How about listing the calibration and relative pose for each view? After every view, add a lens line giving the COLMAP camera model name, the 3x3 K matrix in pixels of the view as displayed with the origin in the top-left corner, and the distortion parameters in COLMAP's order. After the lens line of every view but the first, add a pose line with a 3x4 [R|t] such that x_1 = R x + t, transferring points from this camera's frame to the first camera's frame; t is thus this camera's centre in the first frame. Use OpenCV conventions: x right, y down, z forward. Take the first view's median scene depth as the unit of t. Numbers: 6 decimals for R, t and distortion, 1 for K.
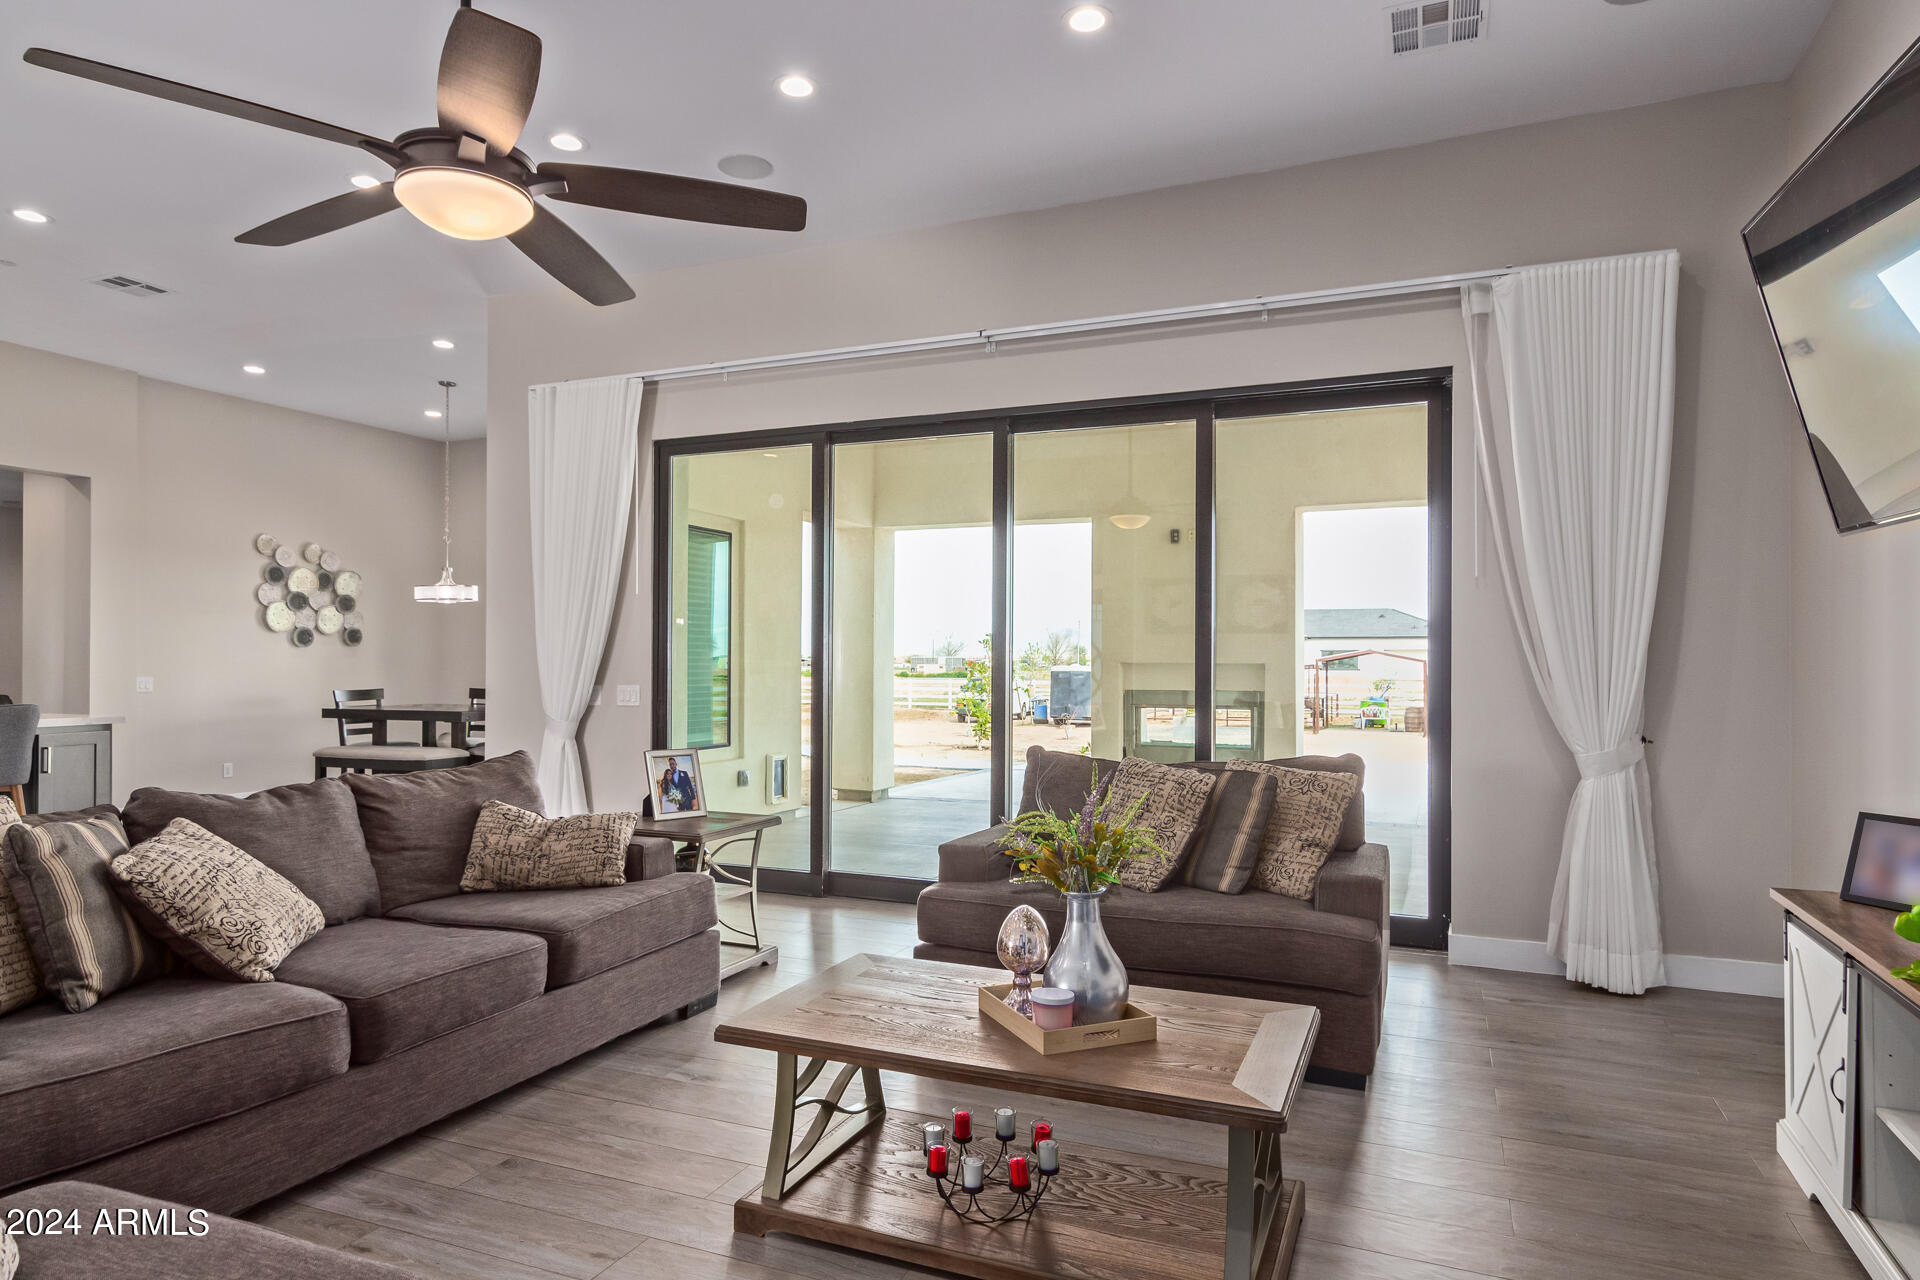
lens RADIAL K [[1129.0, 0, 958.1], [0, 1129.0, 655.0], [0, 0, 1]] dist [0.021865, 0.001008]
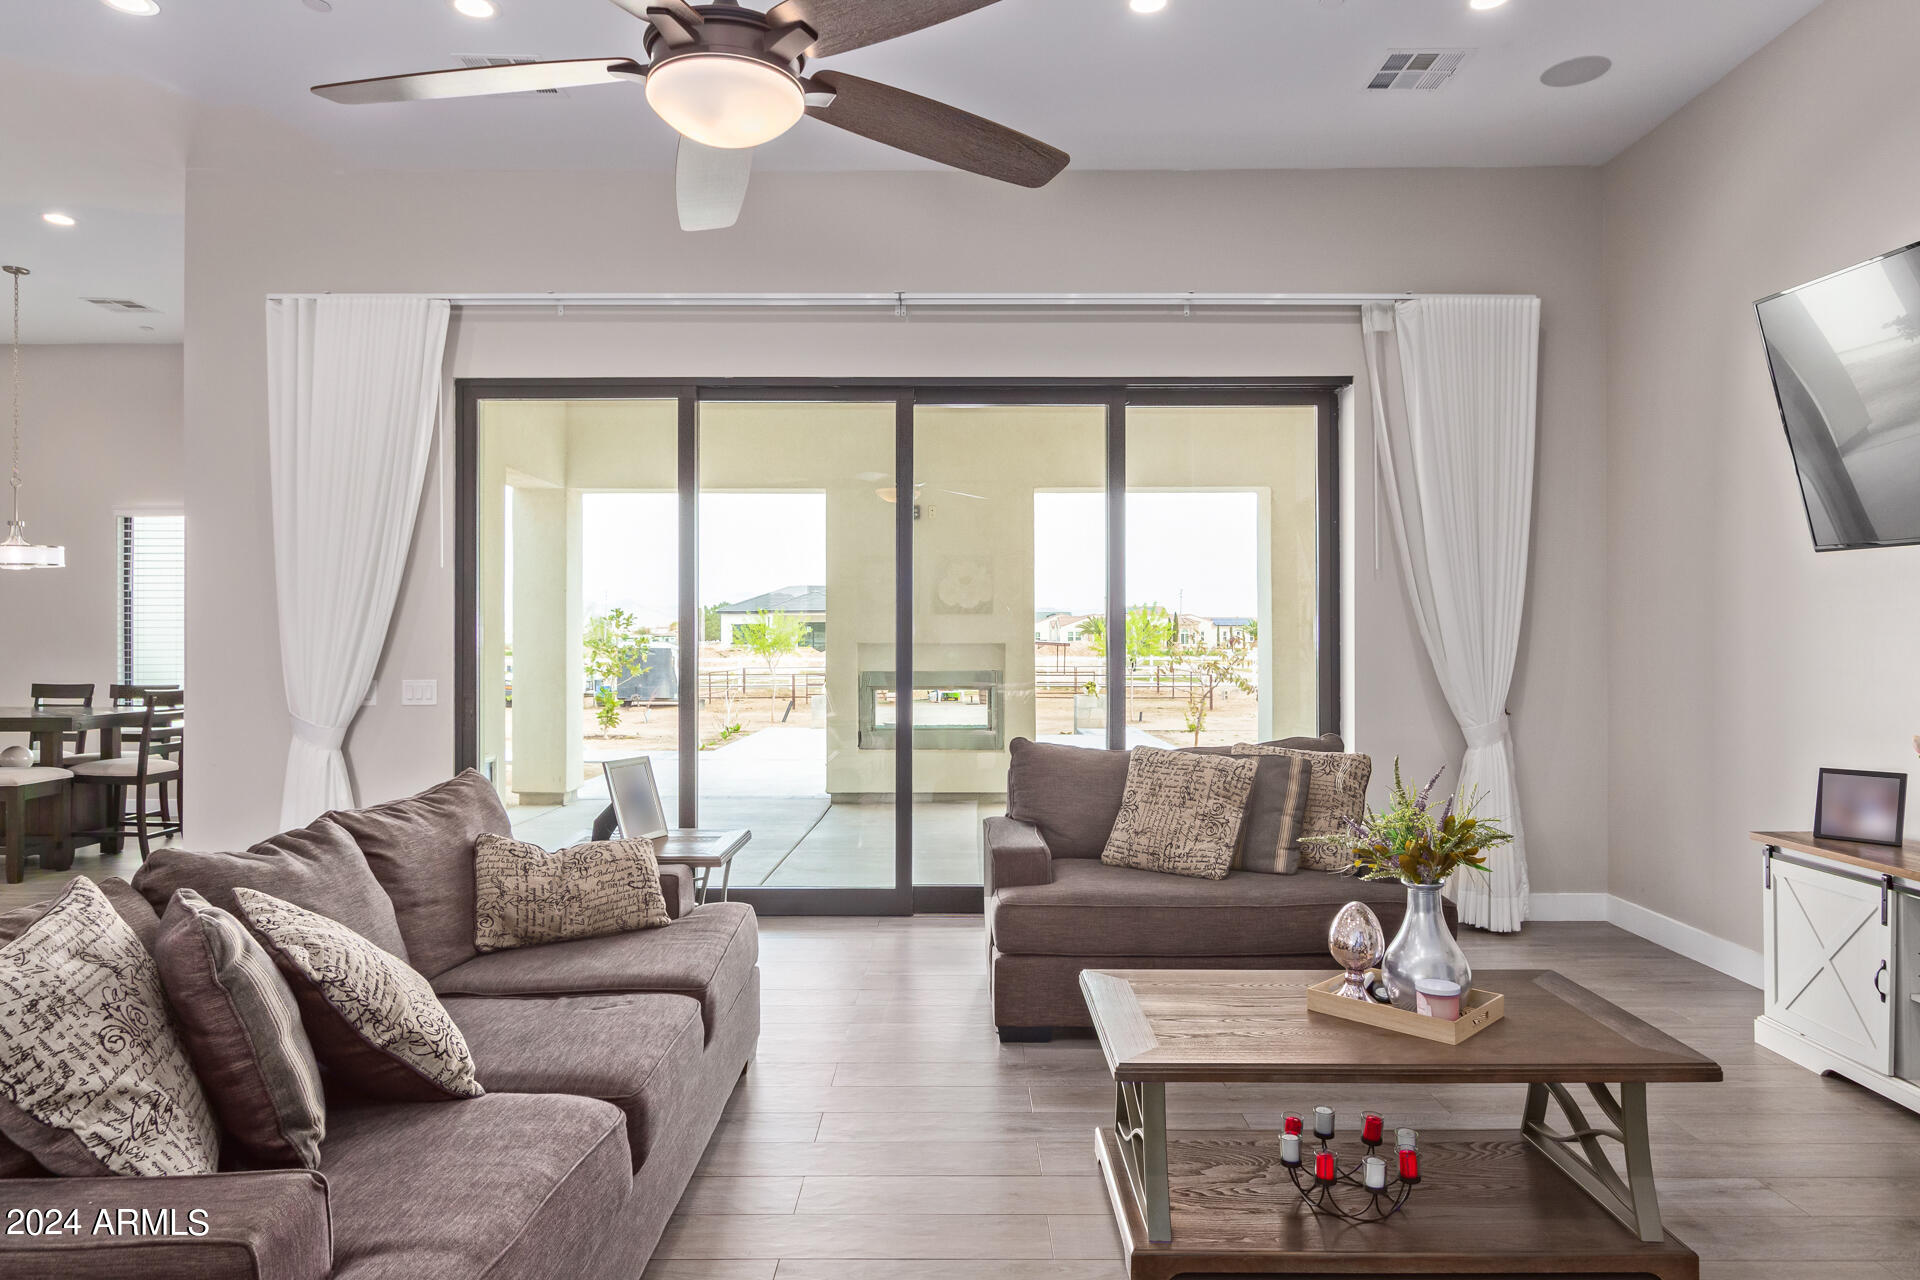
lens RADIAL K [[1192.8, 0, 959.6], [0, 1192.8, 635.4], [0, 0, 1]] dist [0.006361, 0.002432]
pose [[0.918957, -0.004323, 0.394335, -0.441014], [0.002155, 0.999980, 0.005942, -0.014484], [-0.394353, -0.004610, 0.918948, 0.106974]]
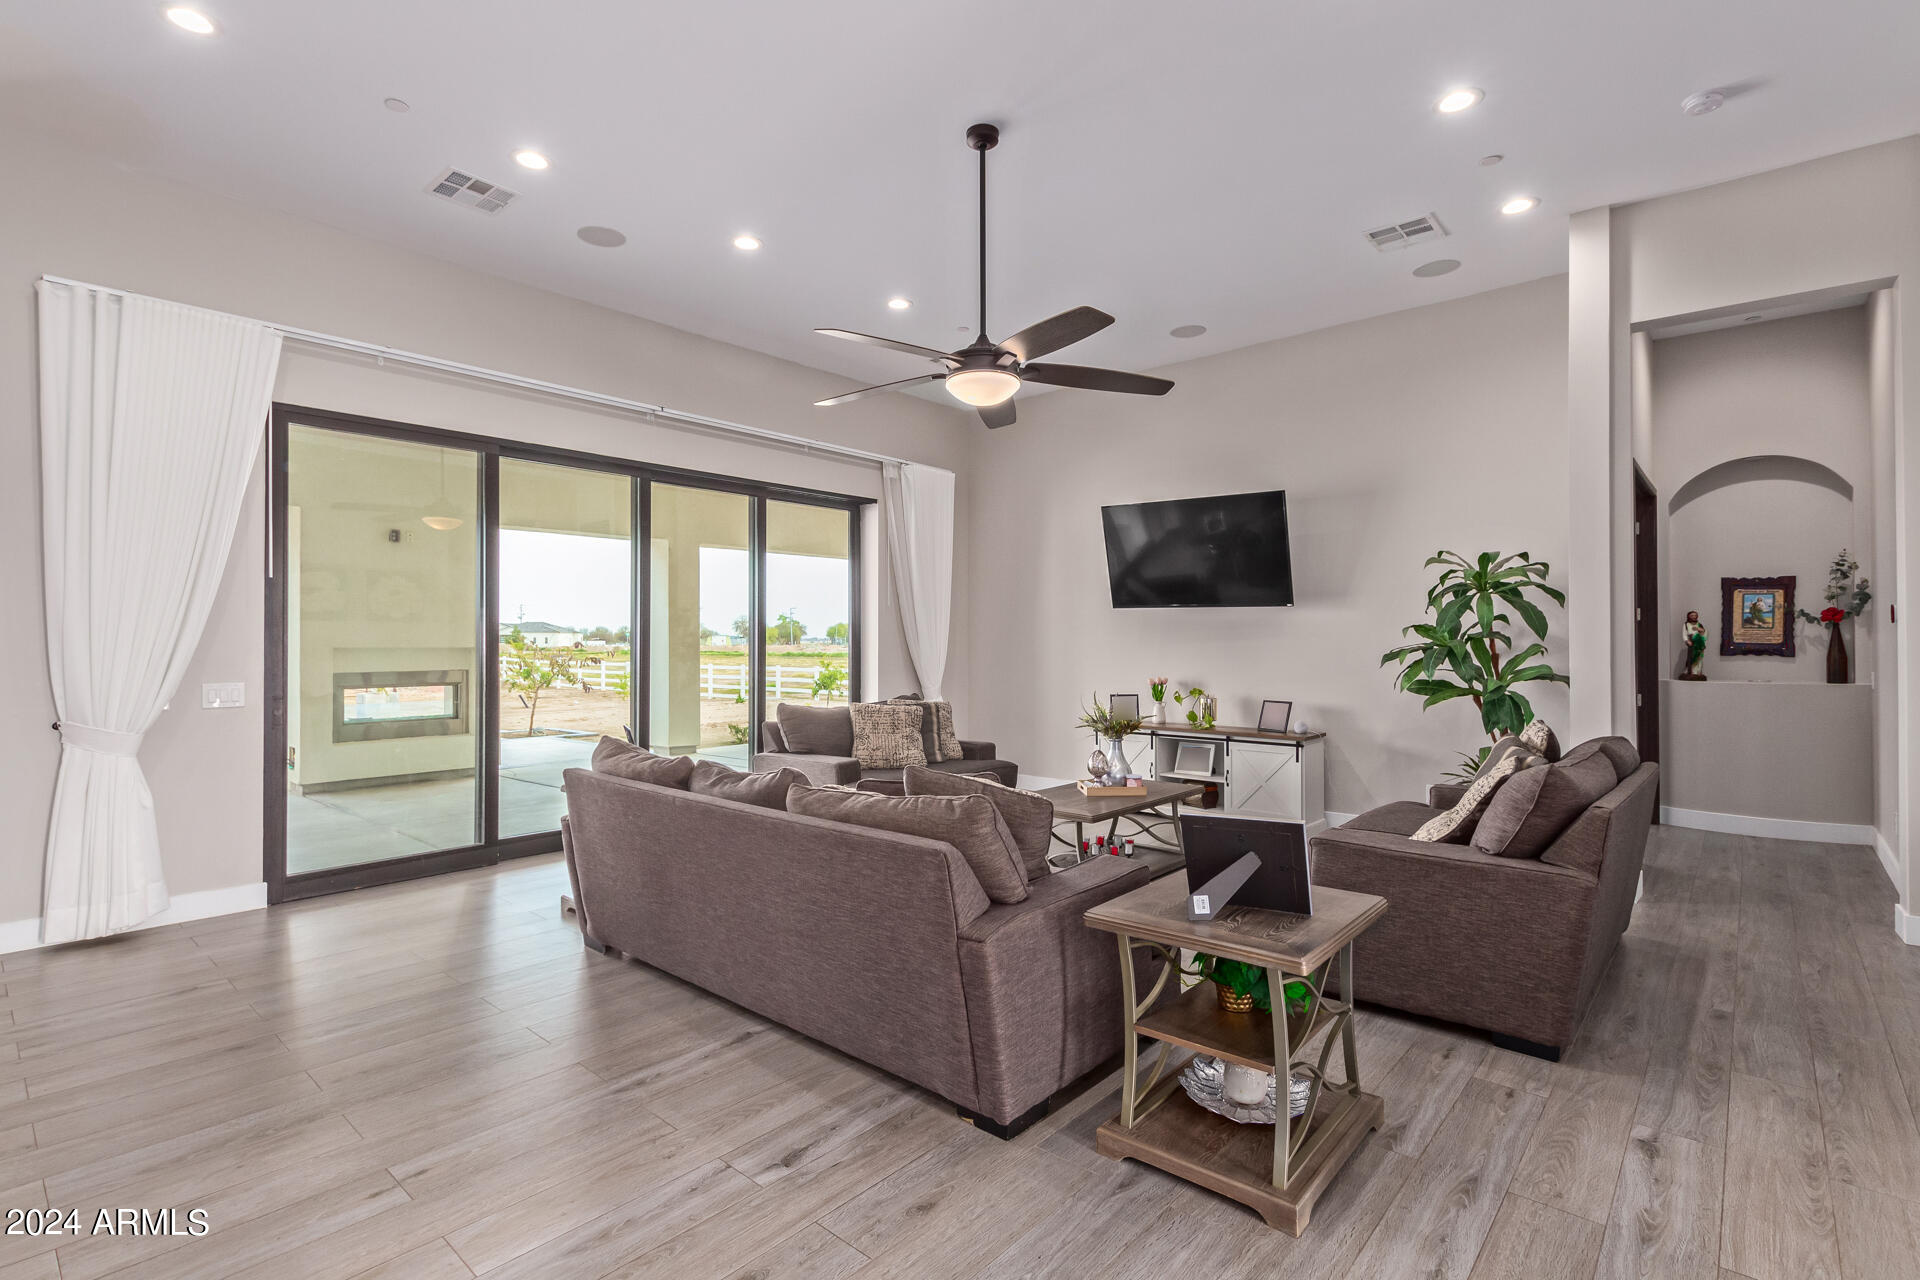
lens RADIAL K [[892.3, 0, 959.3], [0, 892.3, 632.8], [0, 0, 1]] dist [0.008108, -0.001287]
pose [[0.312817, 0.005183, 0.949799, -1.215903], [-0.004511, 0.999982, -0.003971, -0.015976], [-0.949803, -0.003043, 0.312835, 0.440460]]
